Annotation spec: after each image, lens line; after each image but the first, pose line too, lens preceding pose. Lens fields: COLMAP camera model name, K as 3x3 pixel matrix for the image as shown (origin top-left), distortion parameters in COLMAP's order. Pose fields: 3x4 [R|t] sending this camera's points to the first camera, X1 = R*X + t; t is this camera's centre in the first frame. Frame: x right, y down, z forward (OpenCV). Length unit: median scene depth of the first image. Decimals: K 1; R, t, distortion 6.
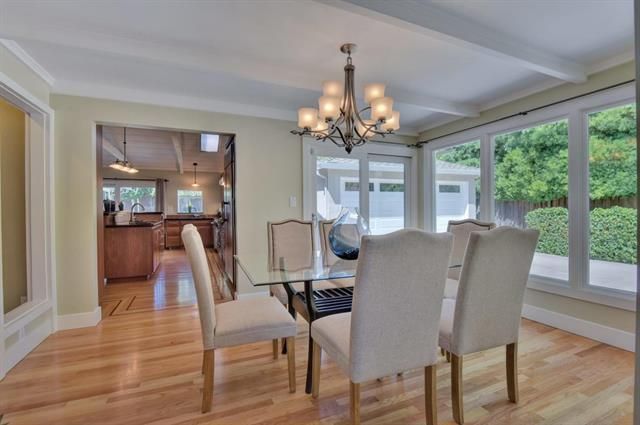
lens RADIAL K [[292.9, 0, 319.0], [0, 292.9, 211.8], [0, 0, 1]] dist [-0.024237, -0.001311]
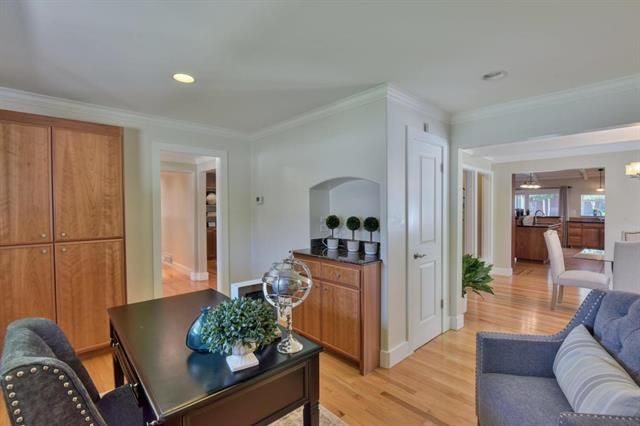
lens RADIAL K [[292.9, 0, 318.4], [0, 292.9, 212.9], [0, 0, 1]] dist [-0.024237, -0.001311]
pose [[0.323450, 0.017231, -0.946088, 0.341173], [-0.001242, 0.999841, 0.017785, -0.039318], [0.946244, -0.004577, 0.323420, -0.452305]]
